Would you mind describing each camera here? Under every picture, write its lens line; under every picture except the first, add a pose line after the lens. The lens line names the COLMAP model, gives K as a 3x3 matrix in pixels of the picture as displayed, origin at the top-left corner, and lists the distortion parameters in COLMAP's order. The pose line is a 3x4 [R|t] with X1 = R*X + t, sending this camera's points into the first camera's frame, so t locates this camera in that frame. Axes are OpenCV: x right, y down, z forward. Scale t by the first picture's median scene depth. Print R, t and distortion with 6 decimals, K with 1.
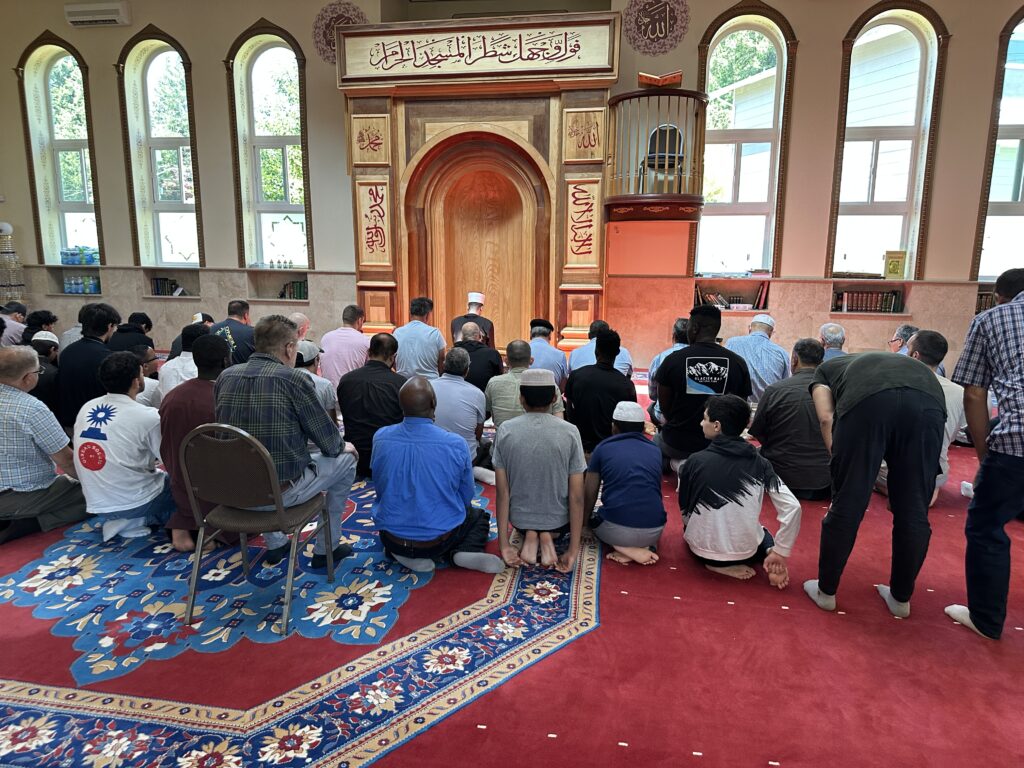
lens RADIAL K [[710.7, 0, 507.1], [0, 710.7, 386.1], [0, 0, 1]] dist [0.064811, -0.070033]
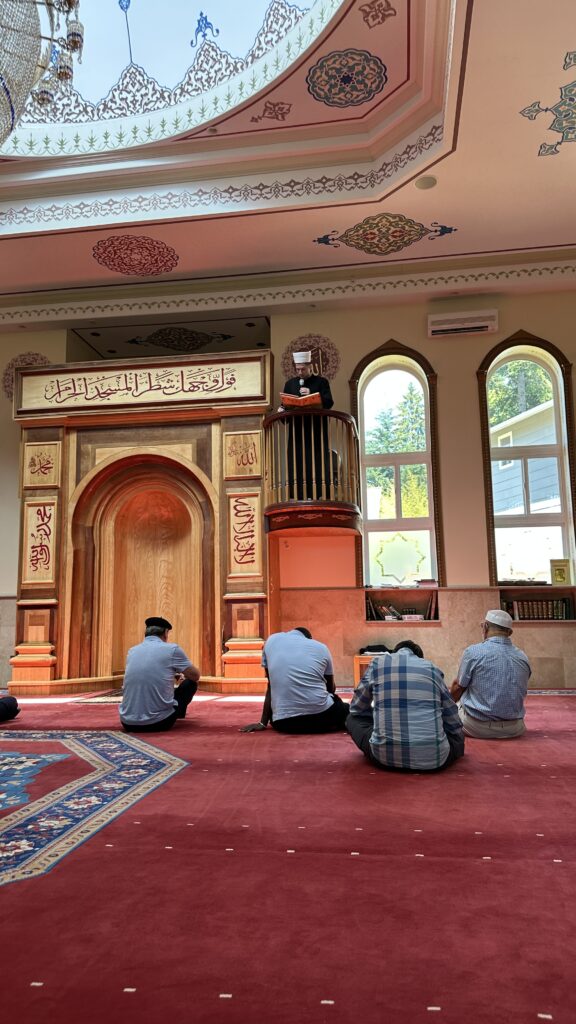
lens RADIAL K [[716.1, 0, 297.2], [0, 716.1, 513.9], [0, 0, 1]] dist [0.104039, -0.132782]
pose [[0.999237, -0.017447, 0.034932, 0.143854], [0.028070, 0.942844, -0.332051, 0.084686], [-0.027142, 0.332778, 0.942615, 0.024867]]
